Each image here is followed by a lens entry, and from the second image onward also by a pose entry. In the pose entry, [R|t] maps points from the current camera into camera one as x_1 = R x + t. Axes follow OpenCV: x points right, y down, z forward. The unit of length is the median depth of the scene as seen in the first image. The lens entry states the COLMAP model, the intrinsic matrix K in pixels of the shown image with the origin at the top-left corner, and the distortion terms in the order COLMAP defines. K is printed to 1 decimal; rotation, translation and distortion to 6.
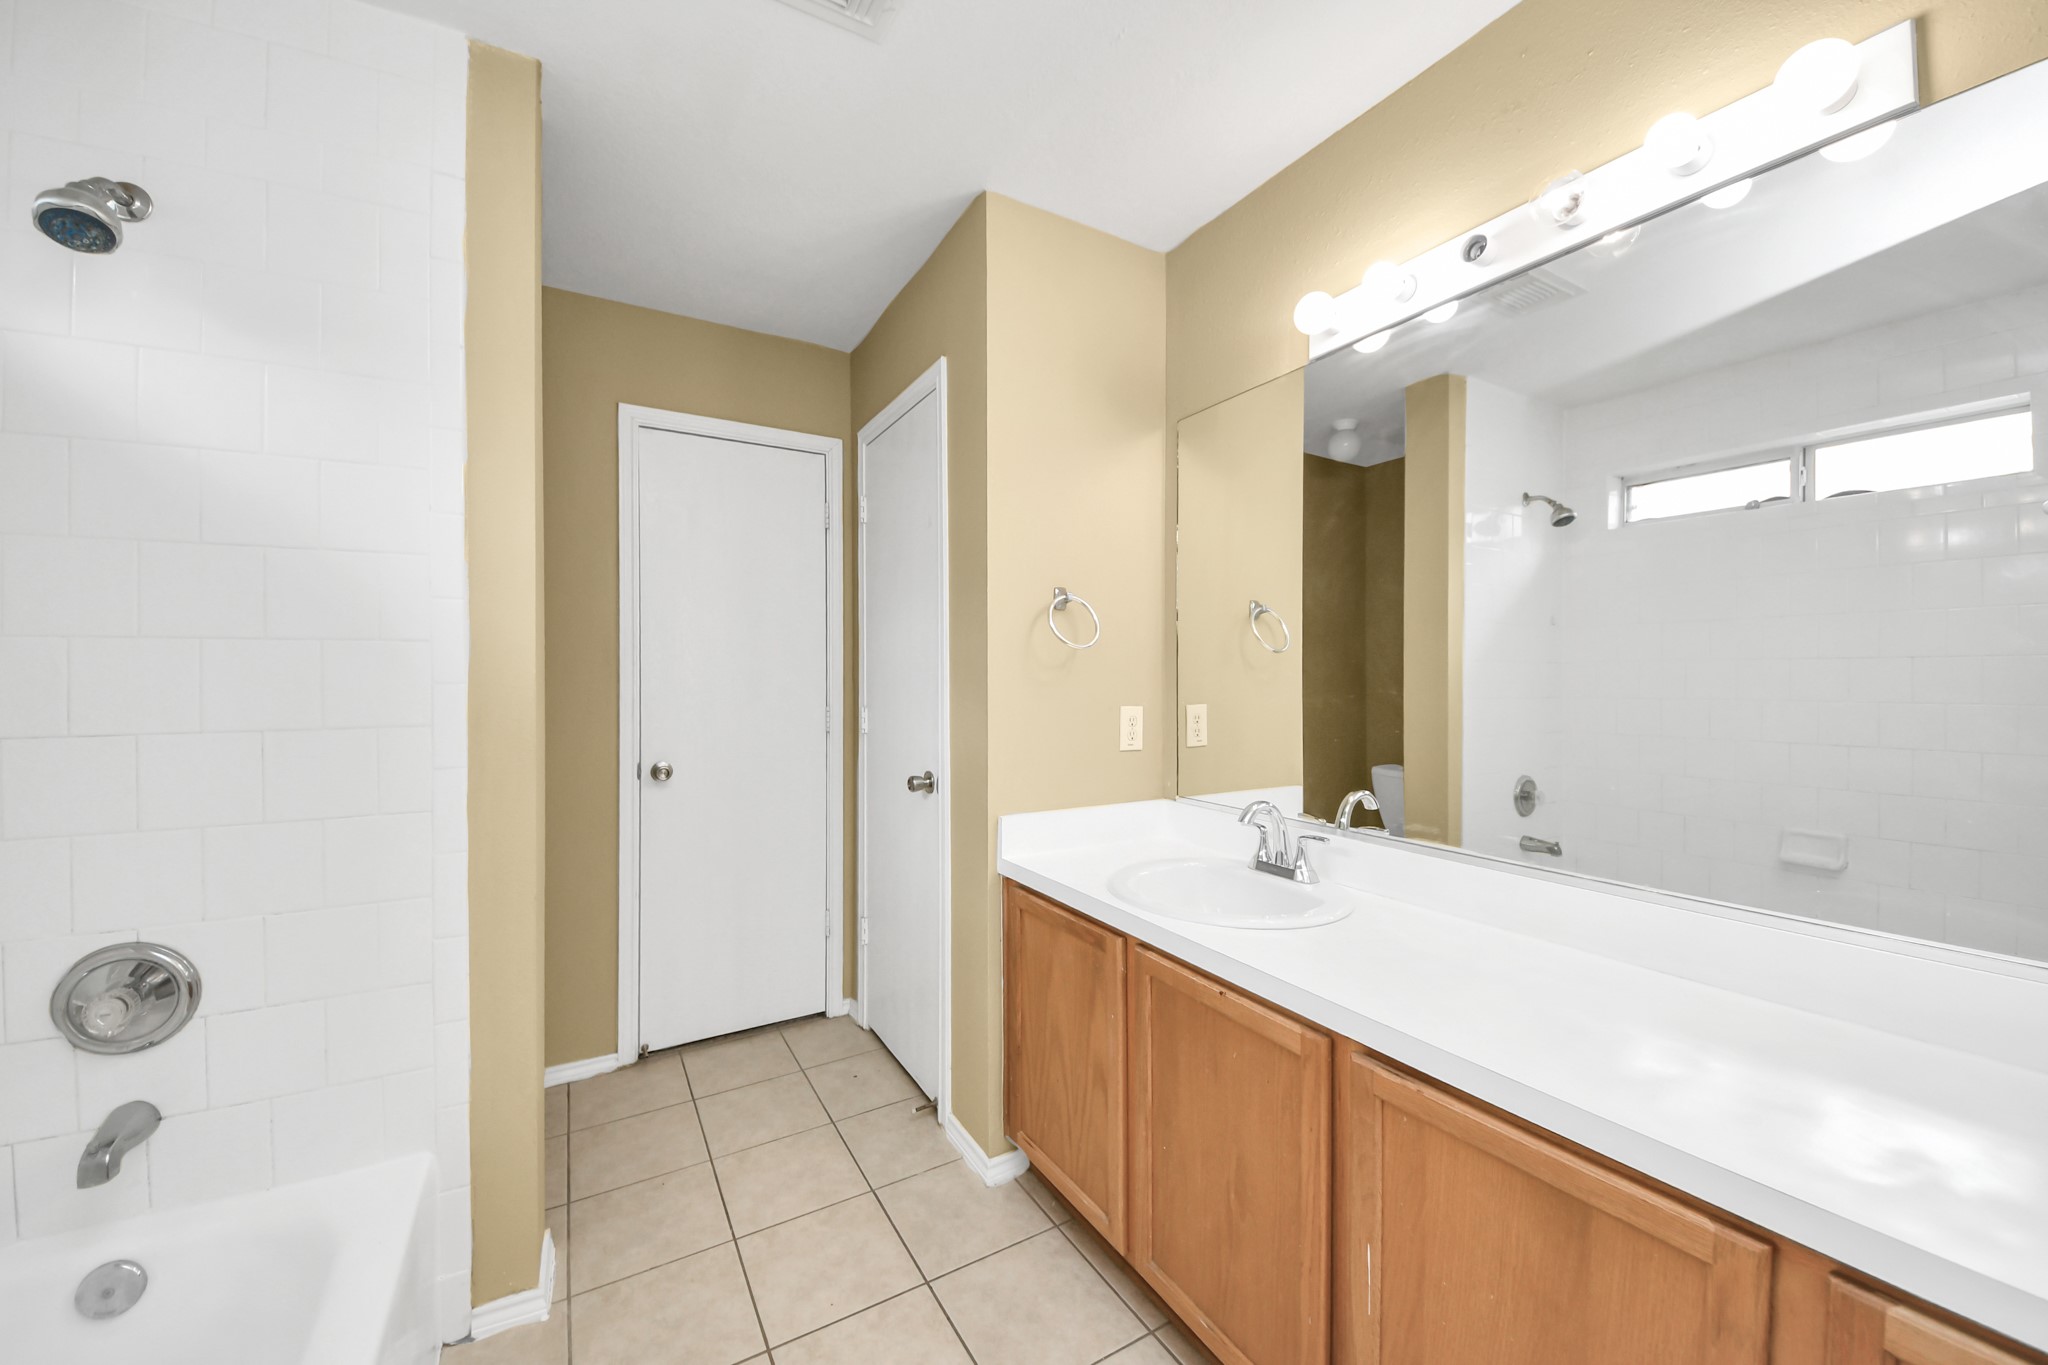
lens RADIAL K [[731.7, 0, 1018.5], [0, 731.7, 685.3], [0, 0, 1]] dist [0.000517, -0.000068]
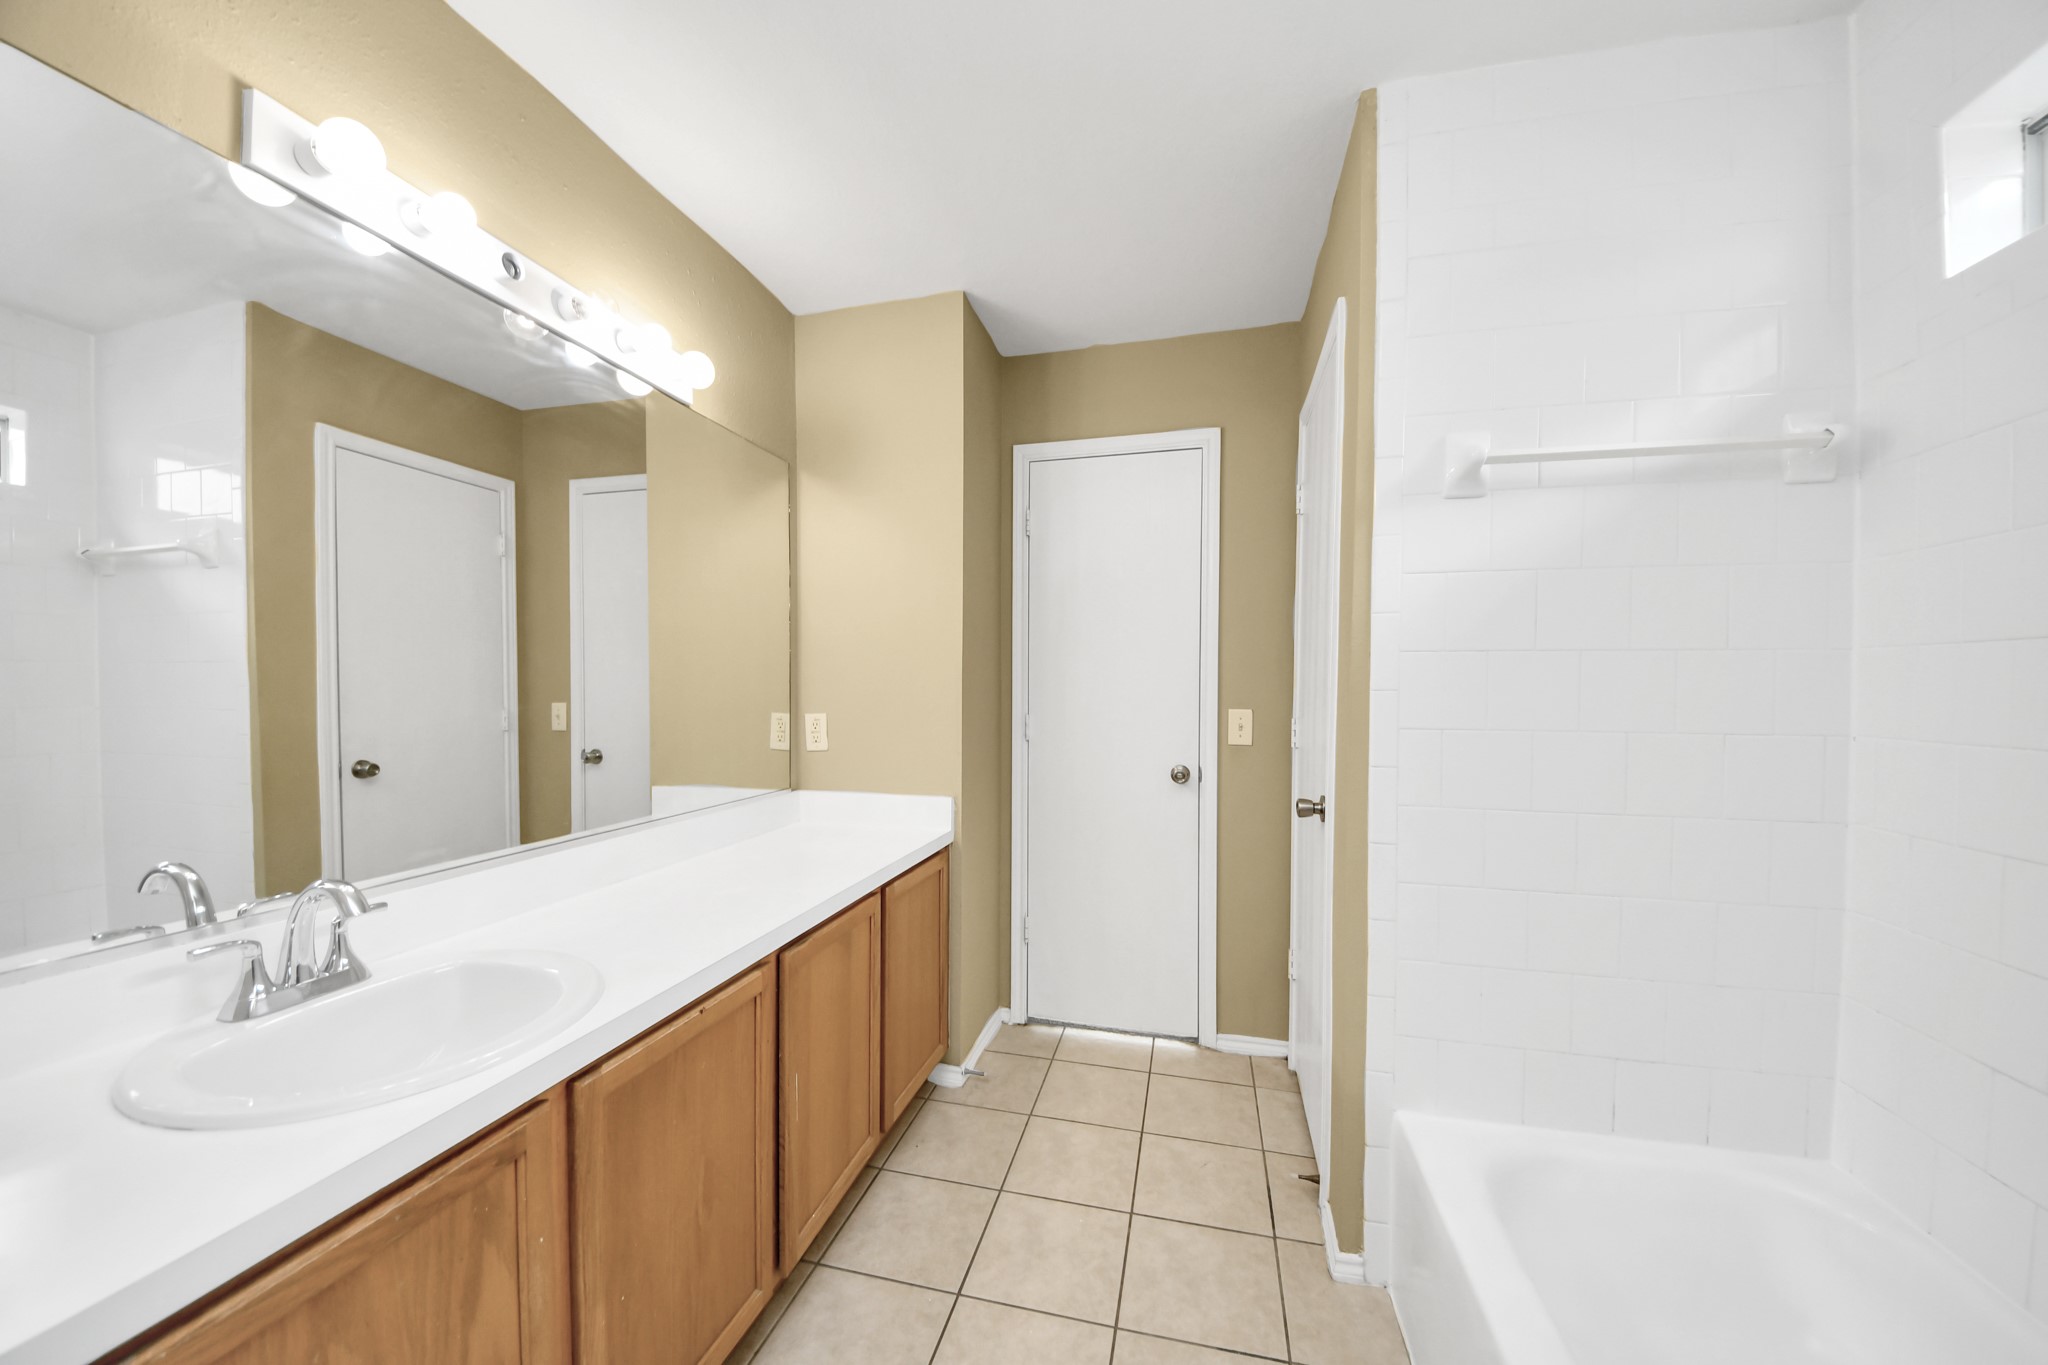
lens RADIAL K [[731.7, 0, 1018.5], [0, 731.7, 685.3], [0, 0, 1]] dist [0.000517, -0.000068]
pose [[-0.702263, -0.002916, 0.711912, -0.686819], [0.008180, 0.999893, 0.012165, -0.012469], [-0.711871, 0.014367, -0.702163, 1.363525]]
